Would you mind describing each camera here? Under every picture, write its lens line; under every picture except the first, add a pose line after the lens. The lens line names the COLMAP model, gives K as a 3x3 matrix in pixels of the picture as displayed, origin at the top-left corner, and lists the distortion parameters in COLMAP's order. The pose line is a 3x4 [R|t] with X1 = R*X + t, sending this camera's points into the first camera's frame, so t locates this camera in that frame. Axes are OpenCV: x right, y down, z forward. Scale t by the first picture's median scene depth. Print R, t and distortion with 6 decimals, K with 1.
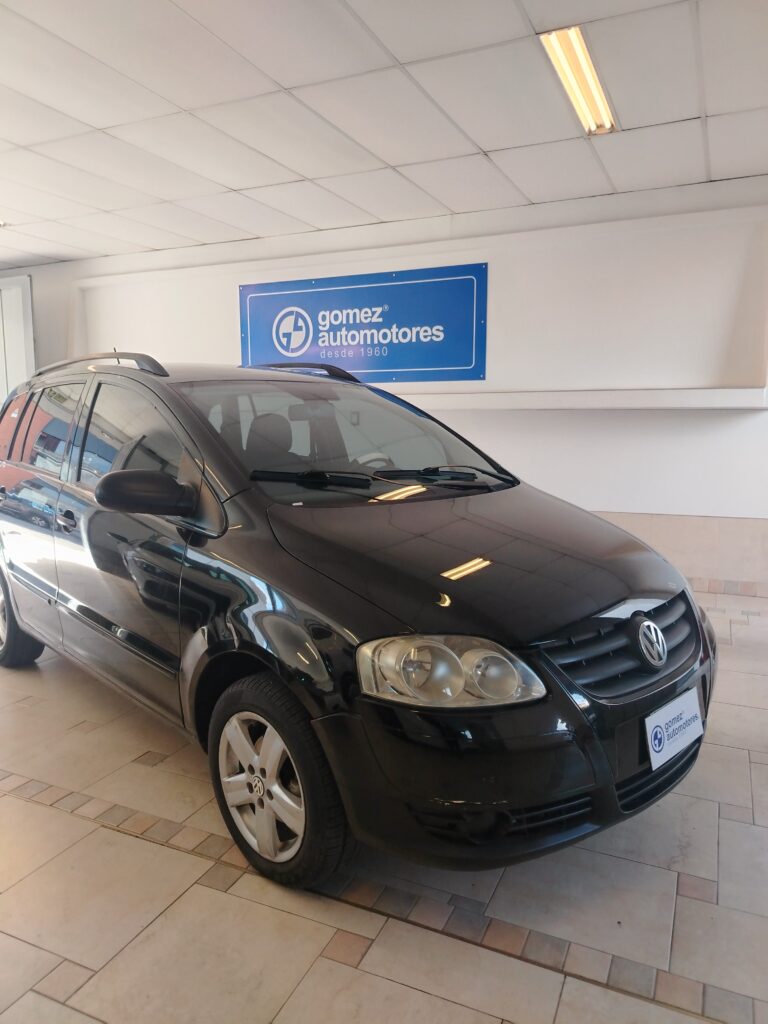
lens RADIAL K [[718.1, 0, 399.4], [0, 718.1, 509.8], [0, 0, 1]] dist [0.011750, -0.007624]
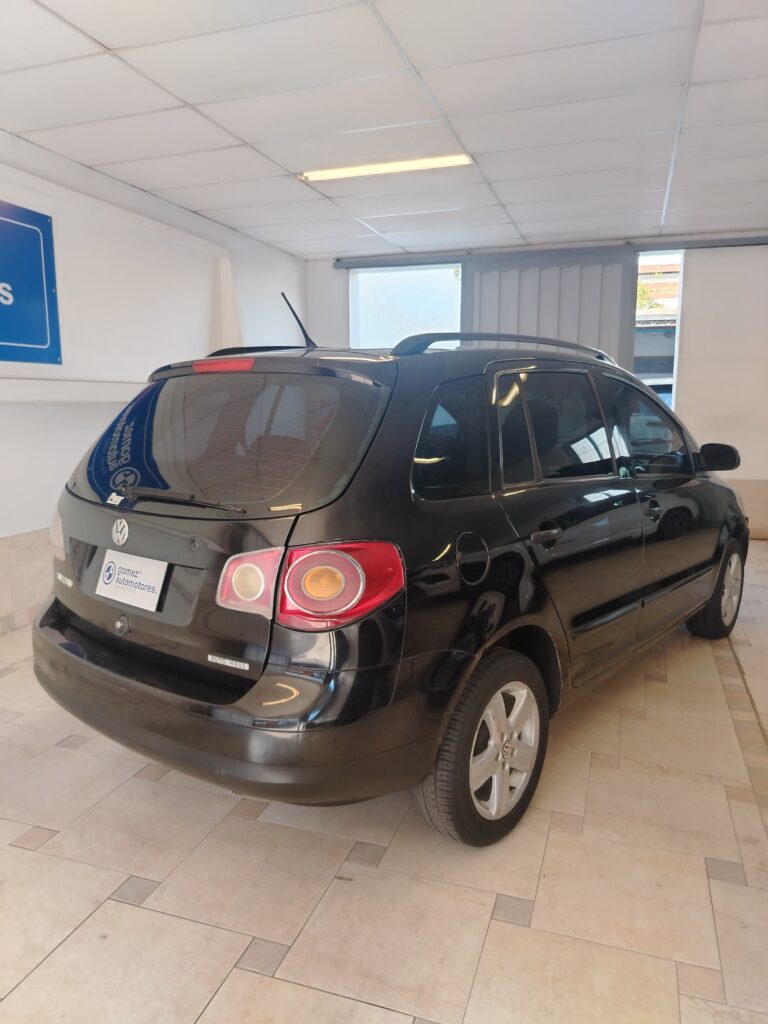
lens RADIAL K [[710.2, 0, 384.0], [0, 710.2, 512.0], [0, 0, 1]] dist [0.004893, -0.002839]
pose [[-0.093877, -0.148391, 0.984463, -0.683925], [0.133555, 0.978015, 0.160154, -0.093552], [-0.986585, 0.146515, -0.071994, 0.688594]]
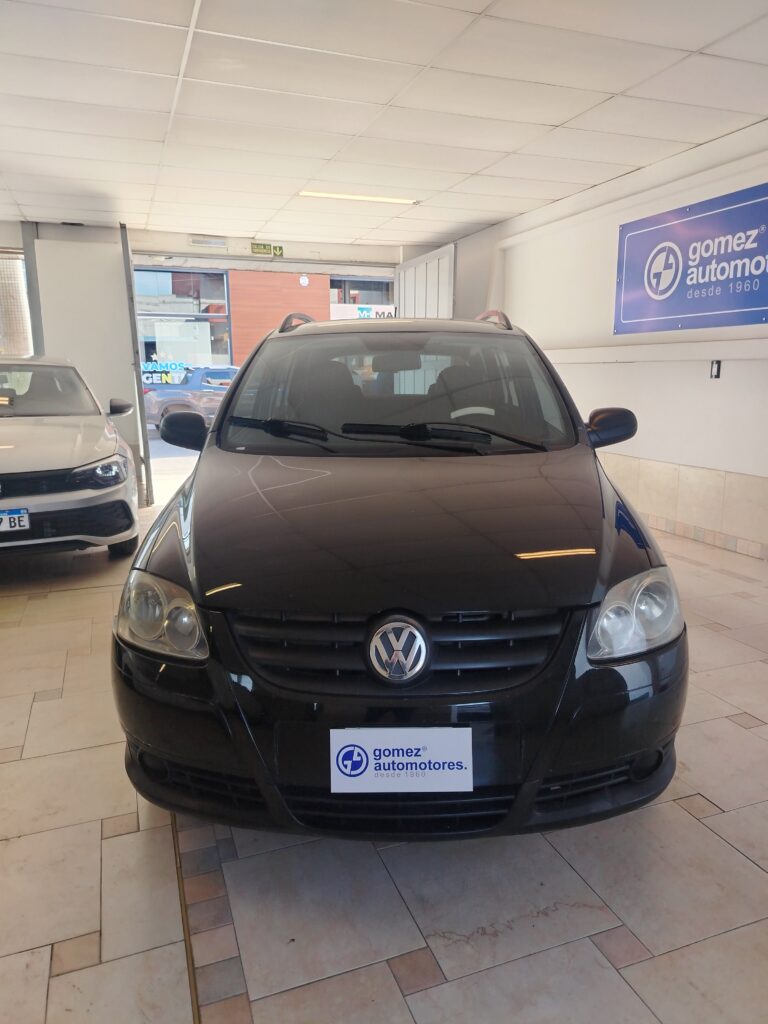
lens RADIAL K [[717.6, 0, 384.0], [0, 717.6, 512.0], [0, 0, 1]] dist [0.001165, -0.006209]
pose [[0.704513, 0.133282, -0.697063, 0.278709], [-0.087443, 0.991025, 0.101111, -0.014195], [0.704283, -0.010281, 0.709844, 0.137808]]
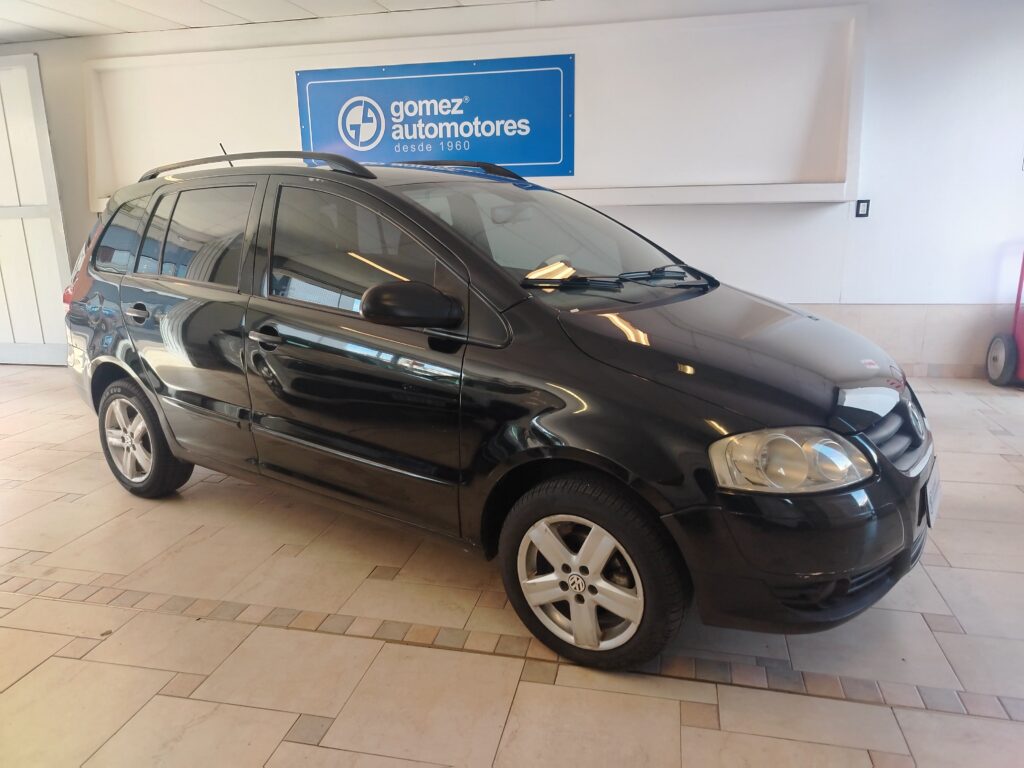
lens RADIAL K [[718.1, 0, 512.4], [0, 718.1, 374.2], [0, 0, 1]] dist [0.011750, -0.007624]
pose [[0.979005, -0.059696, 0.194899, -0.167567], [0.040405, 0.994015, 0.101495, -0.009373], [-0.199792, -0.091489, 0.975558, 0.011113]]
